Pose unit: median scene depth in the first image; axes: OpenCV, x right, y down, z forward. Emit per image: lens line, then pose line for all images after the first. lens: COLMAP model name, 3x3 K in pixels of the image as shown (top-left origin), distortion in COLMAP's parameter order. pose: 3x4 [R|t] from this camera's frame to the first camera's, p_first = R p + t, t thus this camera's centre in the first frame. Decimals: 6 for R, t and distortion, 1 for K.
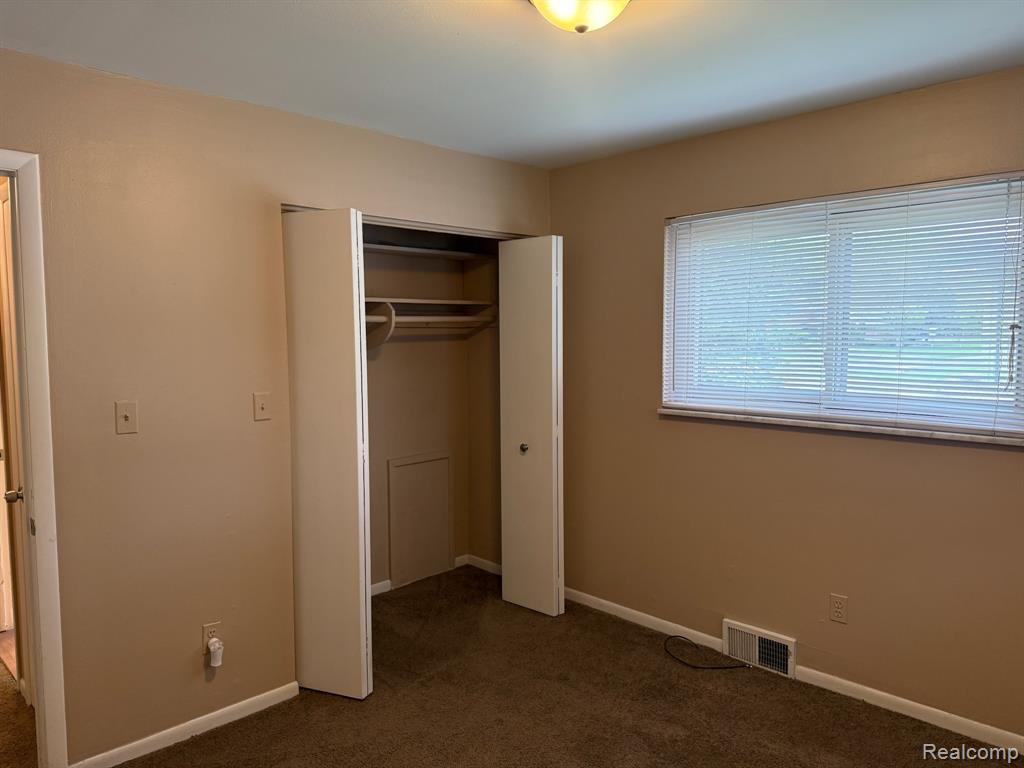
lens RADIAL K [[721.5, 0, 514.0], [0, 721.5, 387.5], [0, 0, 1]] dist [0.061537, -0.071273]
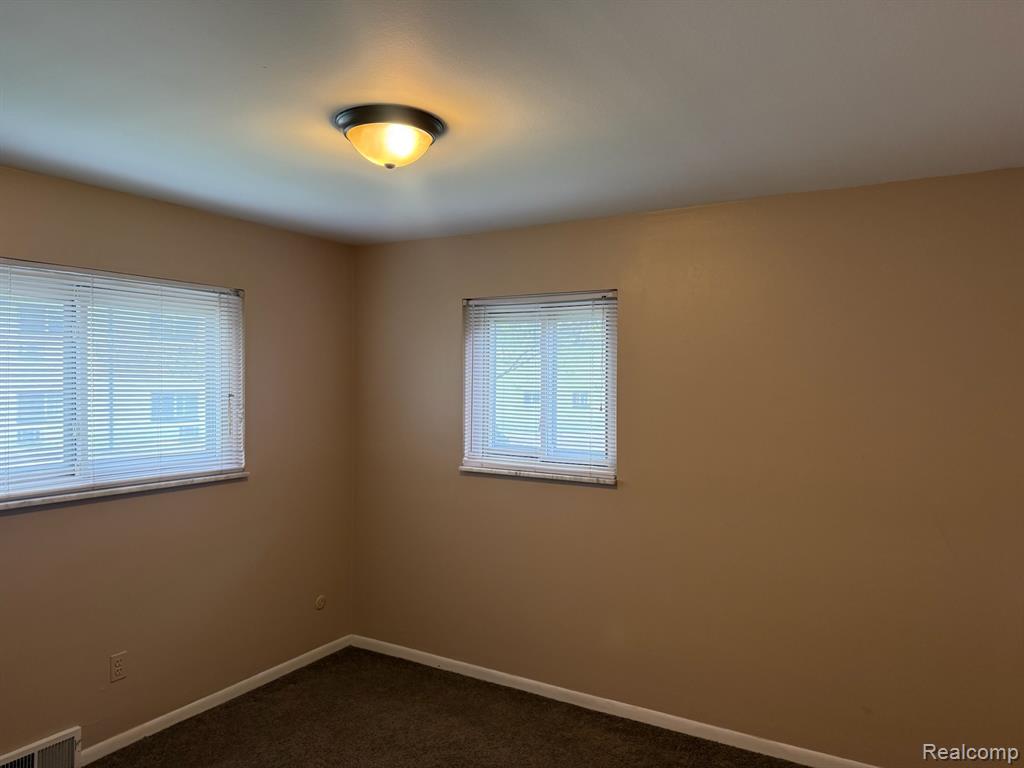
lens RADIAL K [[721.5, 0, 516.4], [0, 721.5, 378.6], [0, 0, 1]] dist [0.061537, -0.071273]
pose [[-0.250681, 0.002576, 0.968066, -0.740760], [0.063588, 0.997881, 0.013811, -0.089267], [-0.965979, 0.065019, -0.250313, 0.720879]]
